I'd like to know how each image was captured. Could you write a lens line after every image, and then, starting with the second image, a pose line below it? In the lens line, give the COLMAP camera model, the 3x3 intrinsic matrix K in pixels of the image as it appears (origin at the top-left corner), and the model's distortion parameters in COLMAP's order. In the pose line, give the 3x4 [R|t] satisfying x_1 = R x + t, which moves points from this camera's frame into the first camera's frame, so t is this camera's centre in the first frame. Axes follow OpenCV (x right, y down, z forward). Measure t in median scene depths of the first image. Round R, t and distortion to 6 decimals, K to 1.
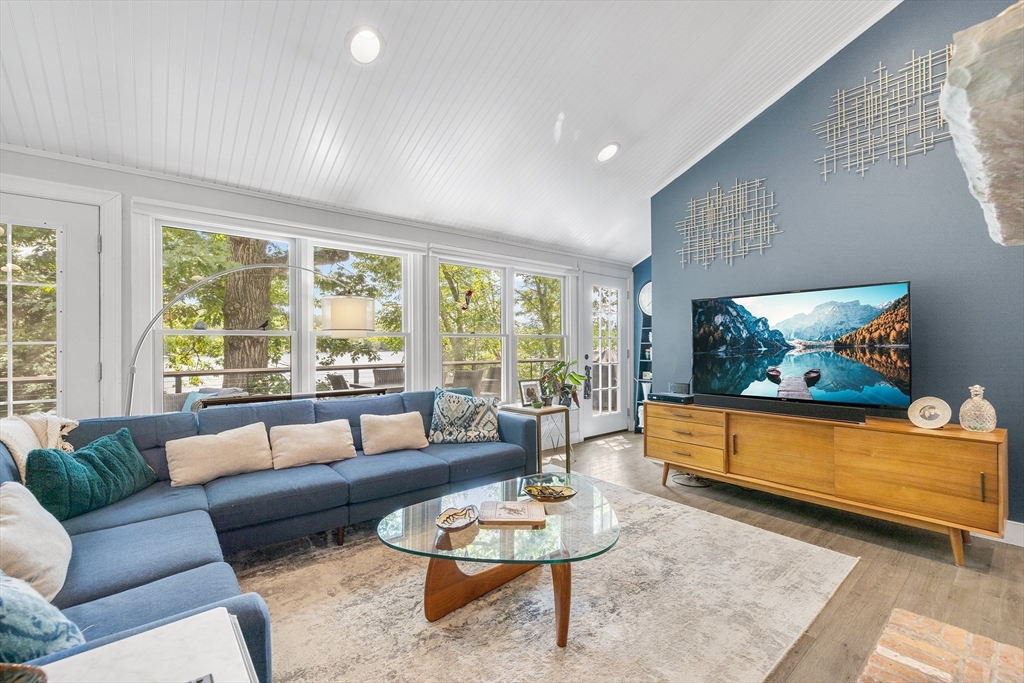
lens RADIAL K [[434.3, 0, 518.0], [0, 434.3, 337.3], [0, 0, 1]] dist [0.000696, -0.001368]
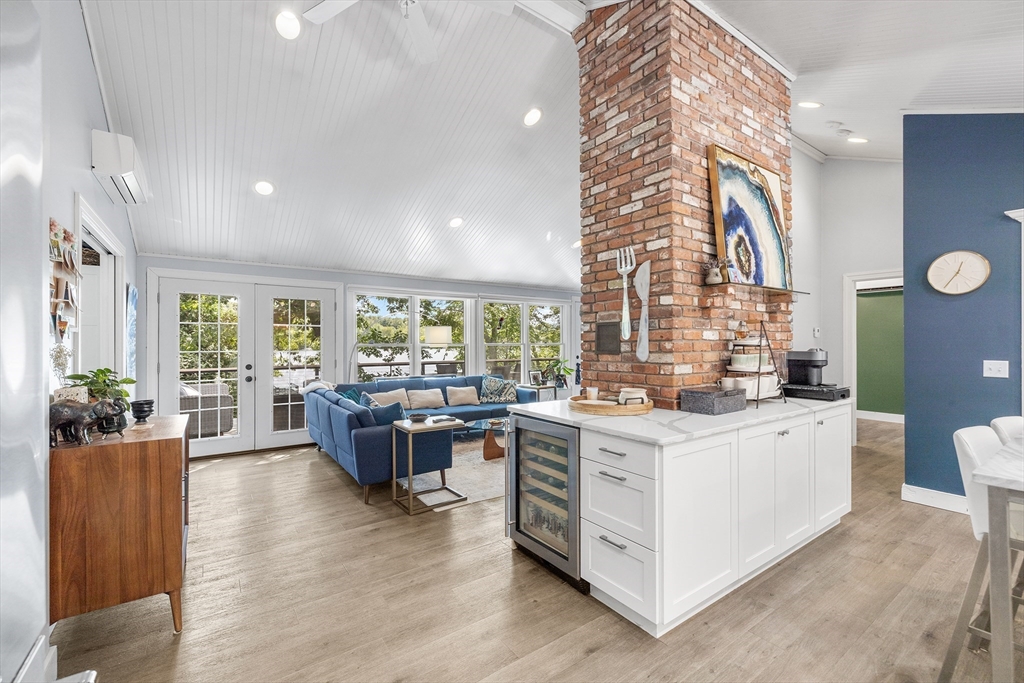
lens RADIAL K [[434.3, 0, 508.9], [0, 434.3, 336.0], [0, 0, 1]] dist [0.000696, -0.001368]
pose [[0.995176, 0.001578, -0.098096, 0.100513], [-0.001430, 0.999998, 0.001578, -0.048779], [0.098098, -0.001430, 0.995176, -0.826408]]
